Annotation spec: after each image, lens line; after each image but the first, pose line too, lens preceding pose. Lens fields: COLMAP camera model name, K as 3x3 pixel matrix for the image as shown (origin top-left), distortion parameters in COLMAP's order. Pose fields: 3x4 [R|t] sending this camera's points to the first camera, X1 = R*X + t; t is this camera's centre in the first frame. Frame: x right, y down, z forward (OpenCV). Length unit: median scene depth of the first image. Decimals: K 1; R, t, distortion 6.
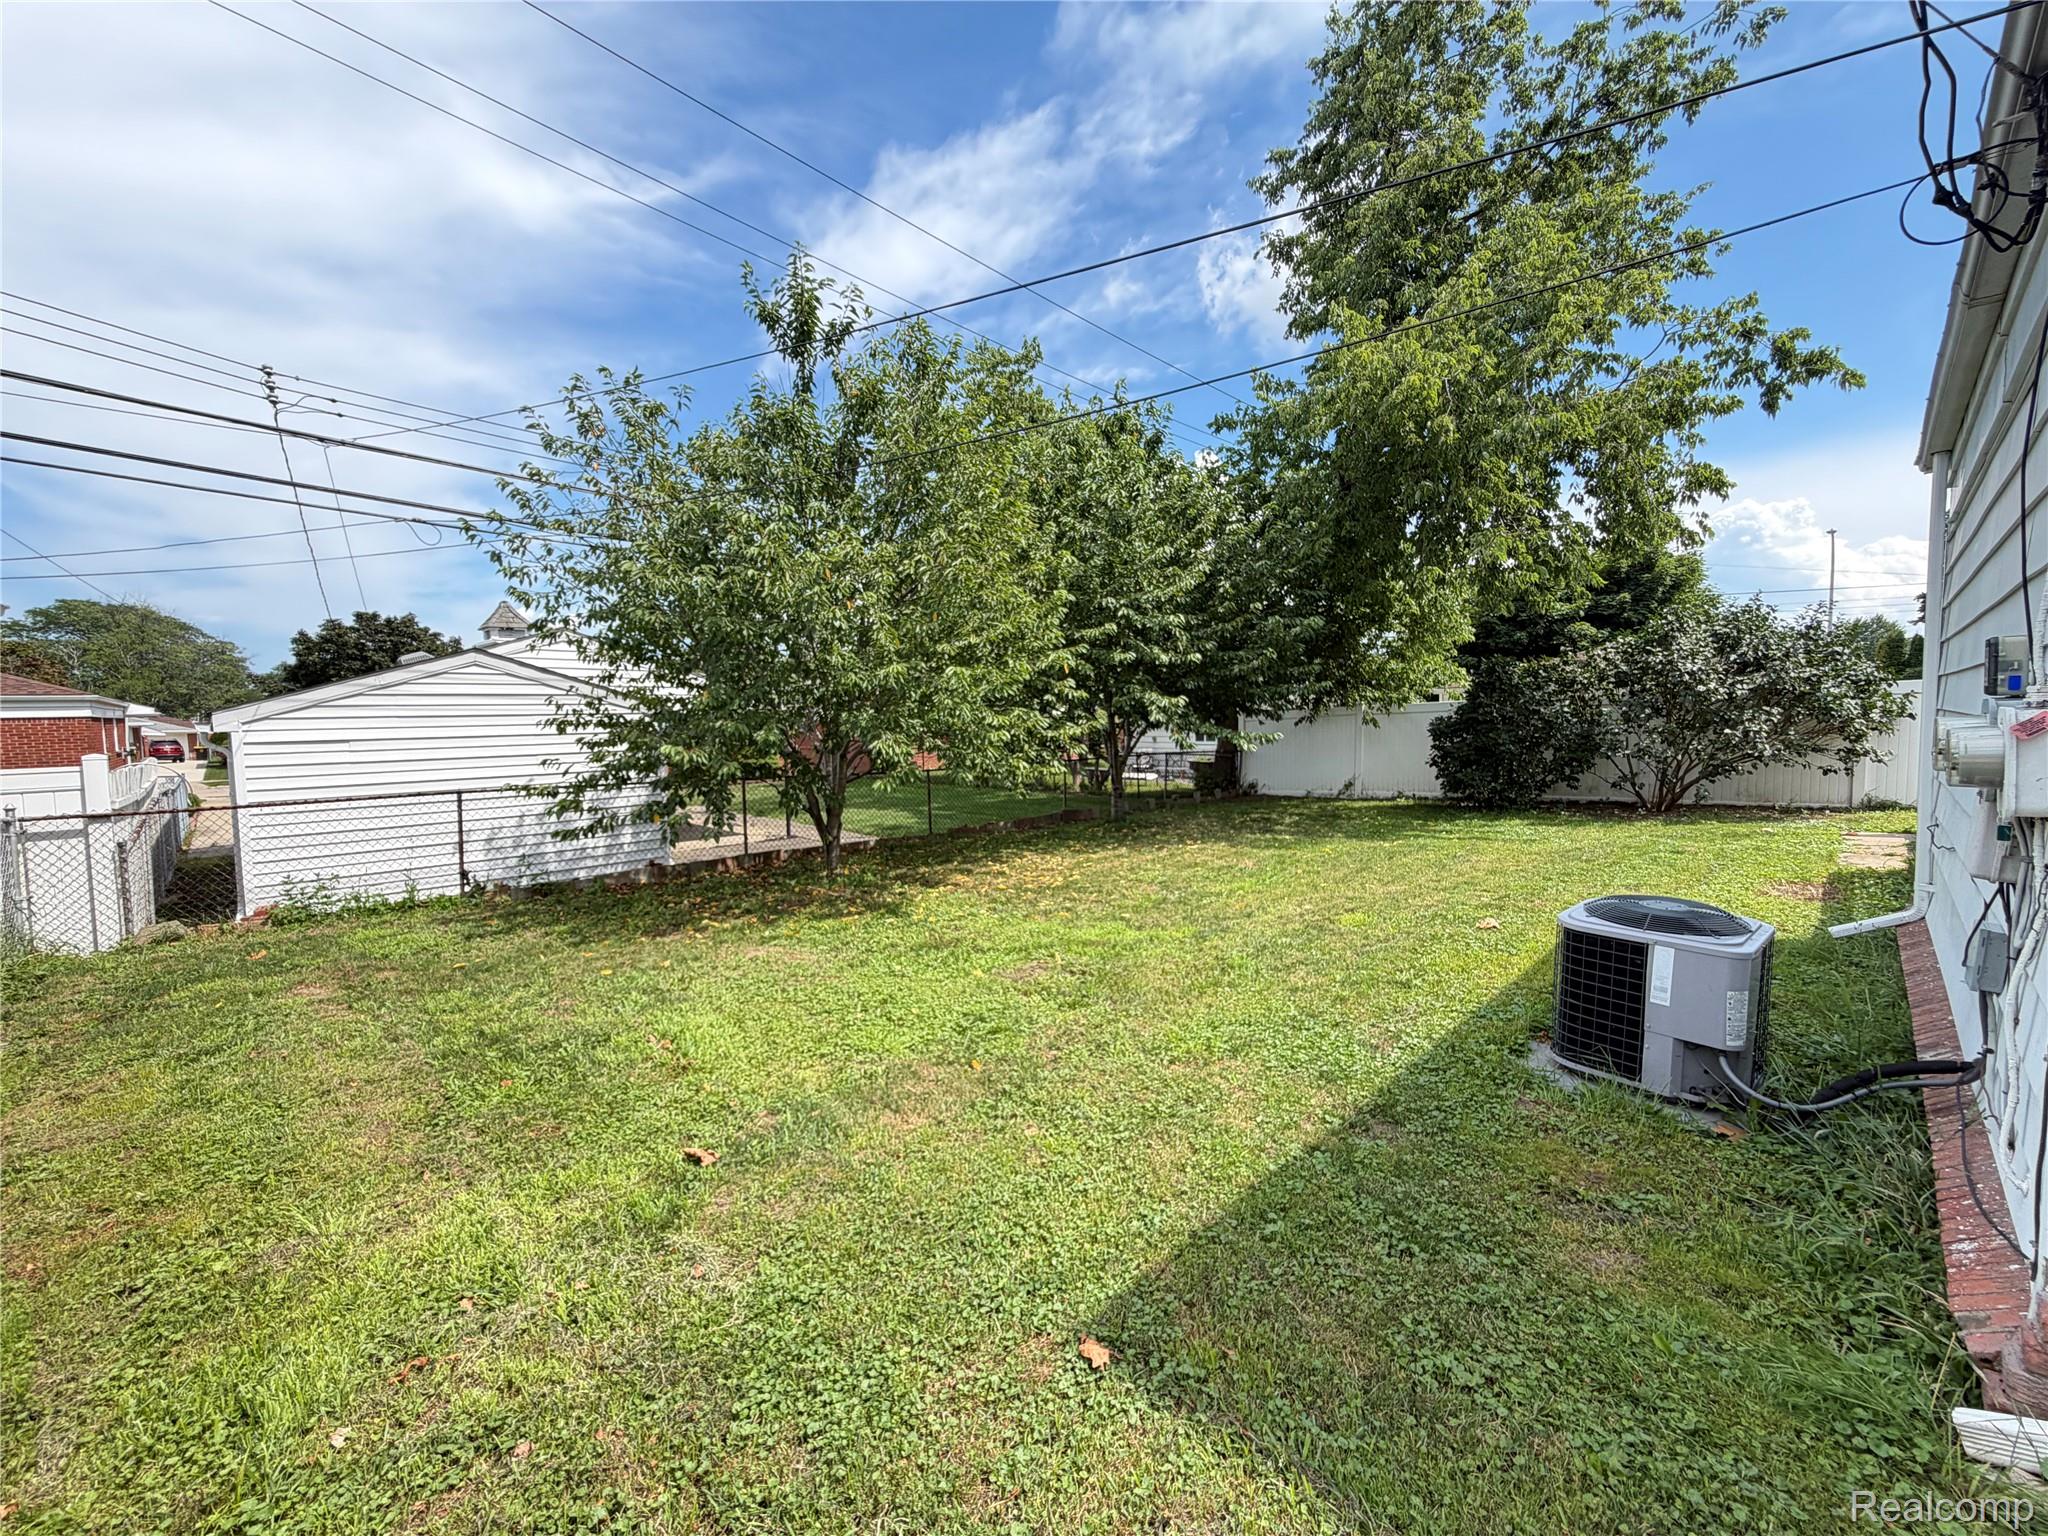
lens RADIAL K [[833.1, 0, 1033.5], [0, 833.1, 760.8], [0, 0, 1]] dist [-0.004387, 0.000675]
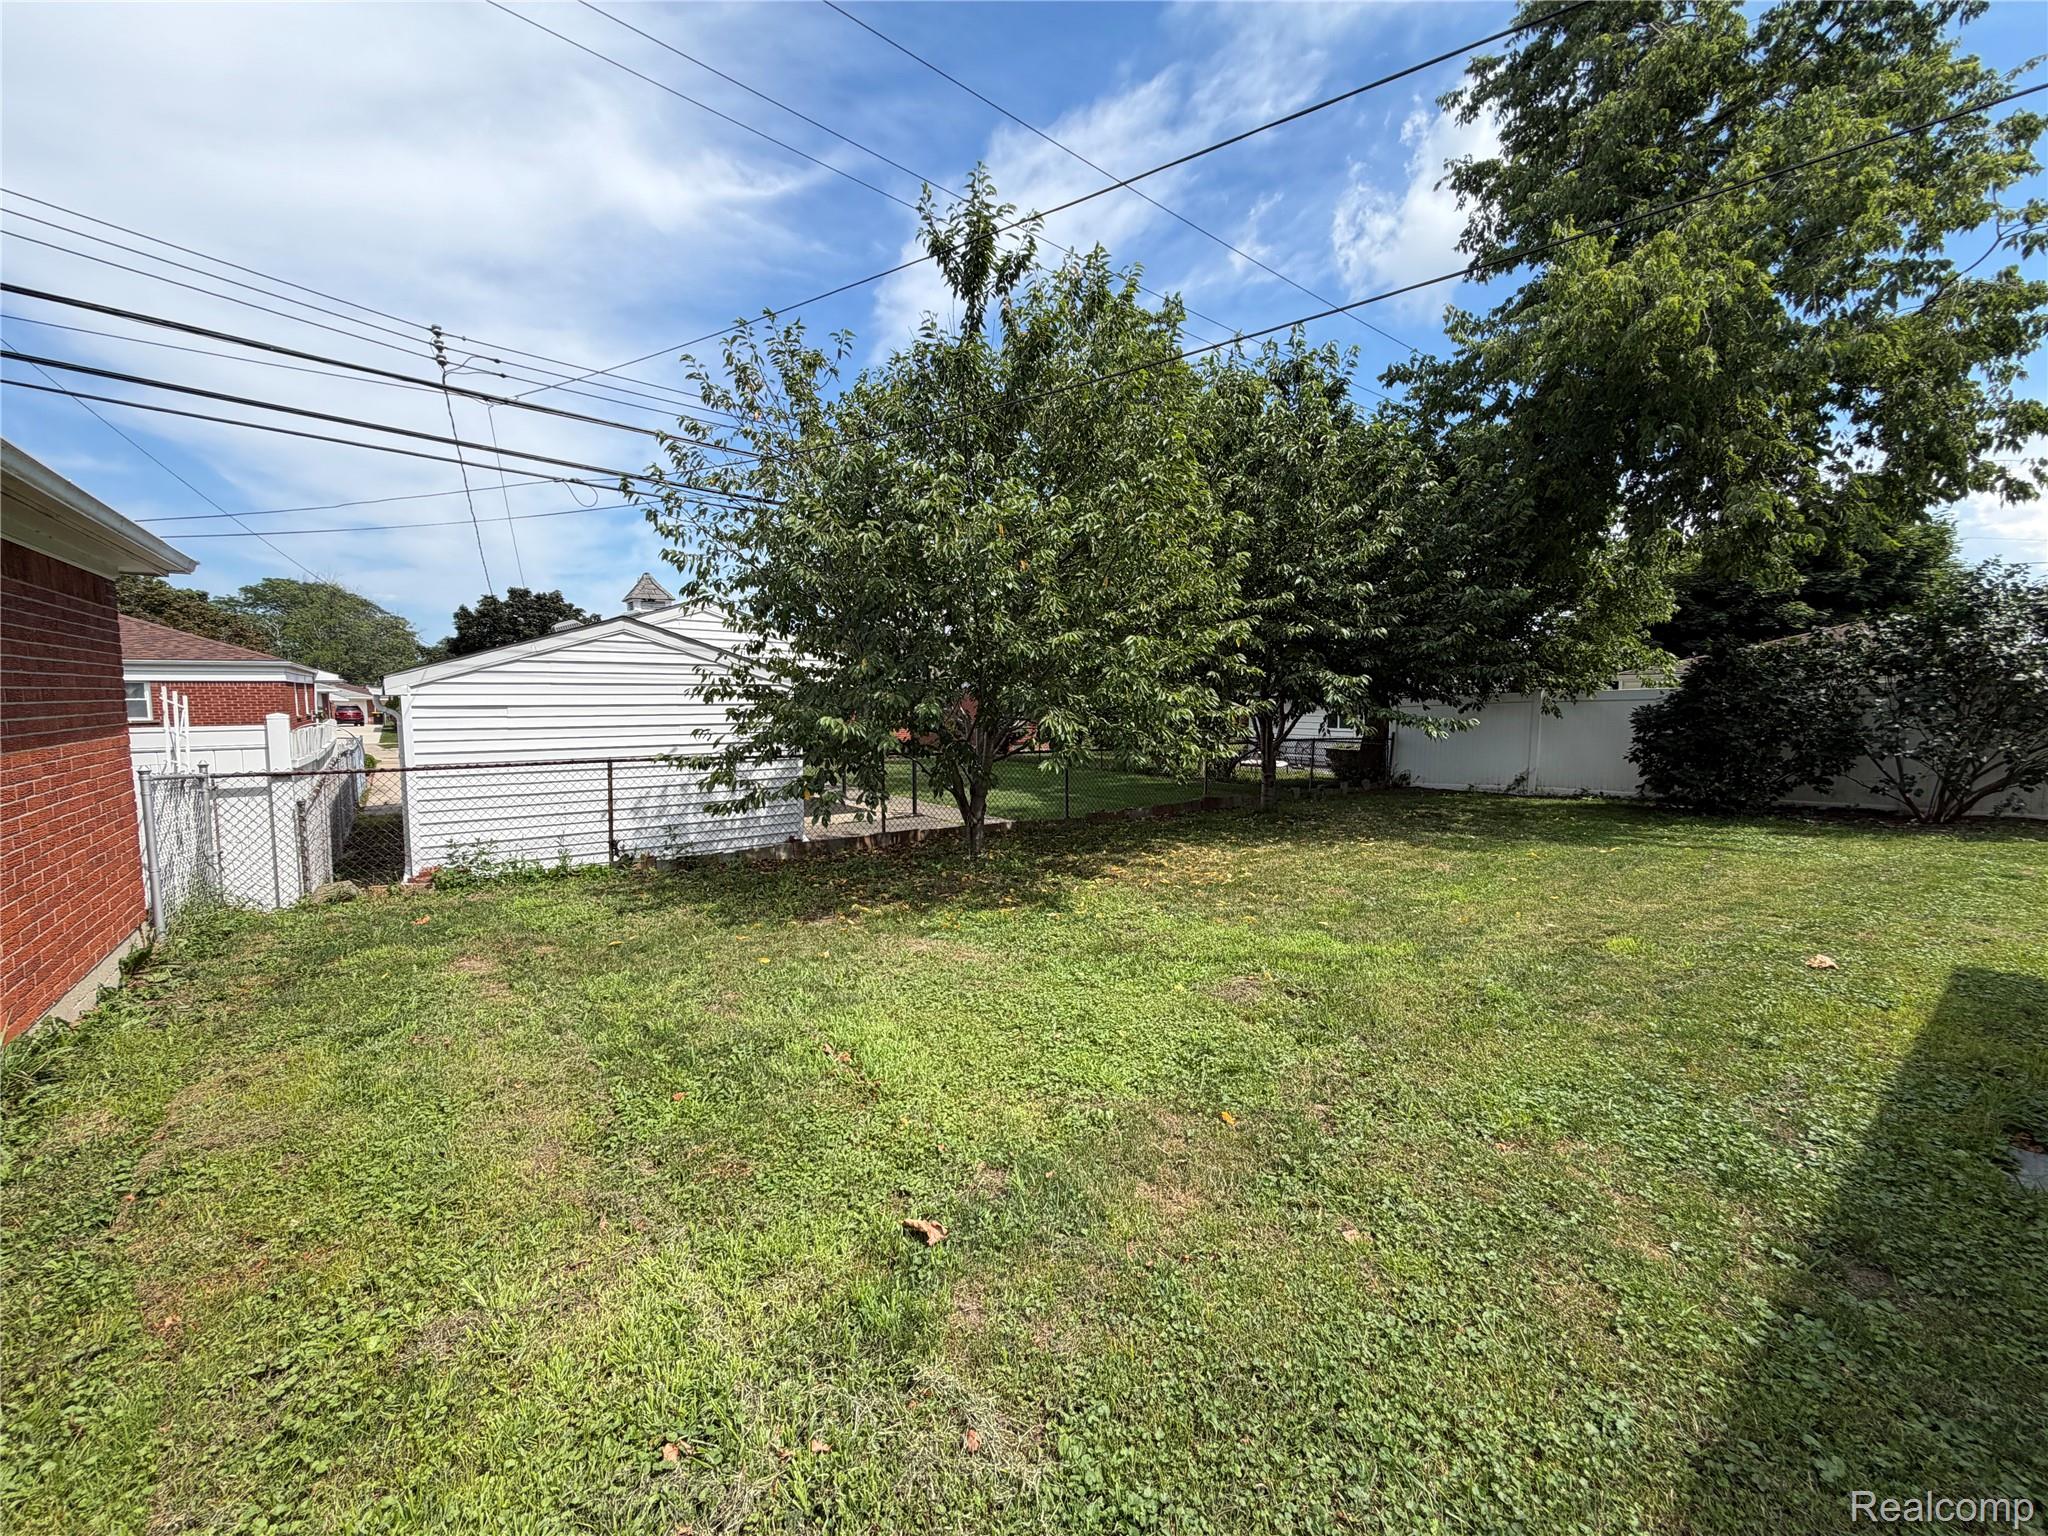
lens RADIAL K [[833.1, 0, 1030.3], [0, 833.1, 758.0], [0, 0, 1]] dist [-0.004387, 0.000675]
pose [[0.992286, 0.027423, -0.120900, -0.084178], [-0.025221, 0.999488, 0.019705, 0.002828], [0.121378, -0.016504, 0.992469, 0.090127]]
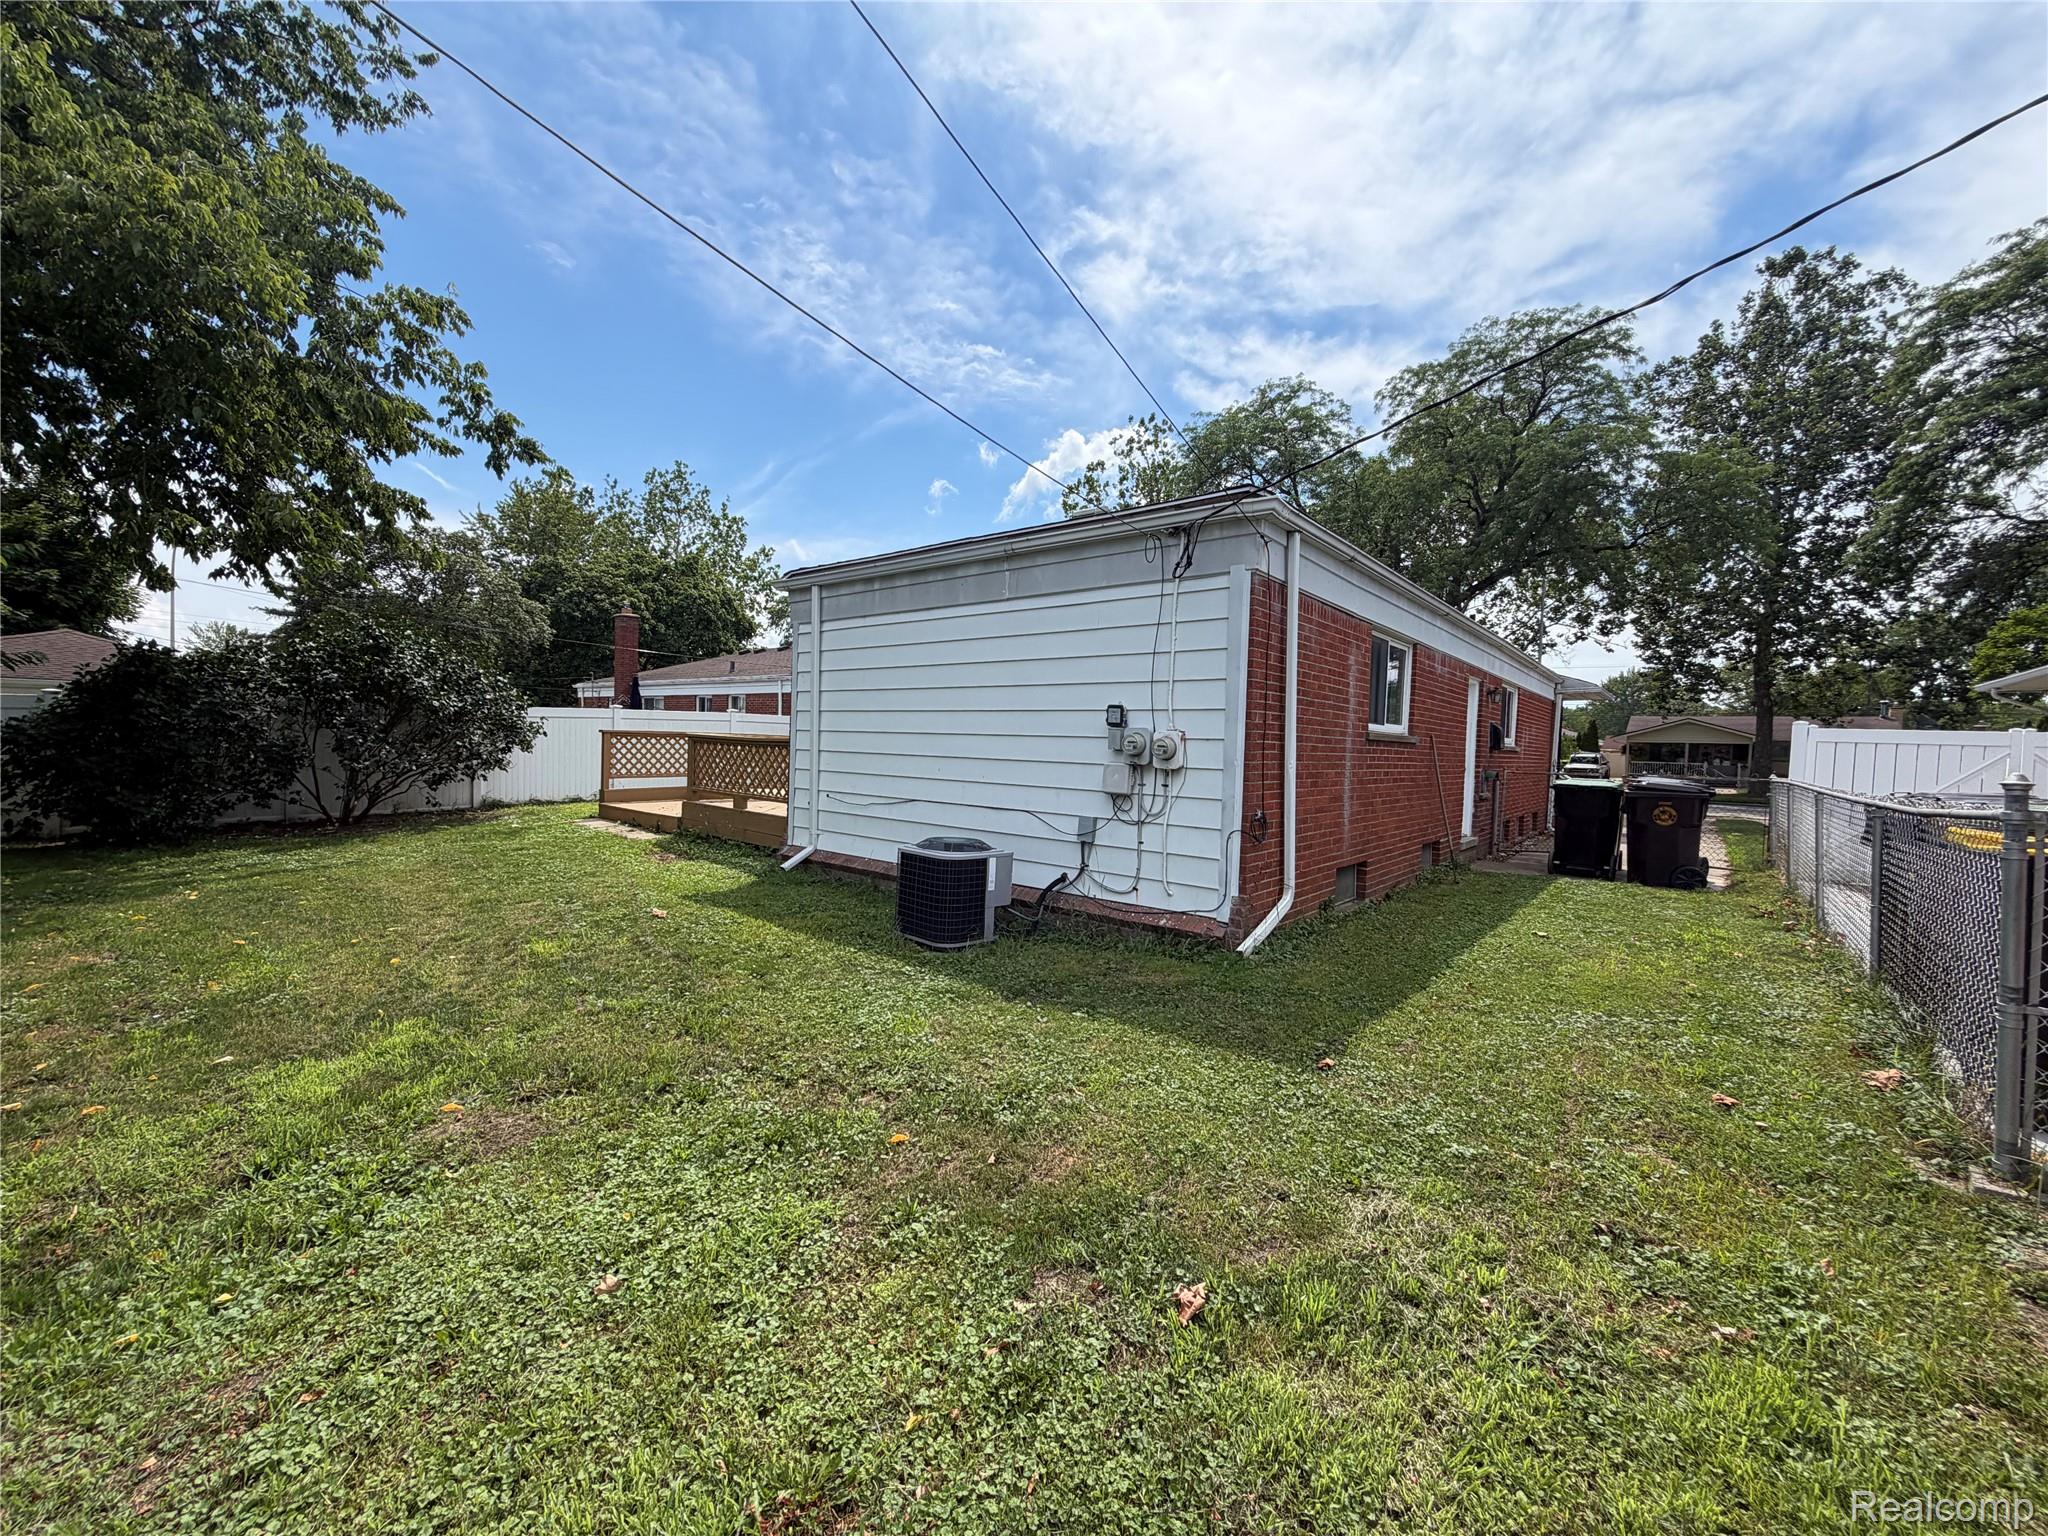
lens RADIAL K [[833.1, 0, 1011.2], [0, 833.1, 750.5], [0, 0, 1]] dist [-0.004387, 0.000675]
pose [[-0.093058, 0.002409, 0.995658, -0.434900], [0.031950, 0.999489, 0.000568, -0.002116], [-0.995148, 0.031864, -0.093088, 0.472154]]
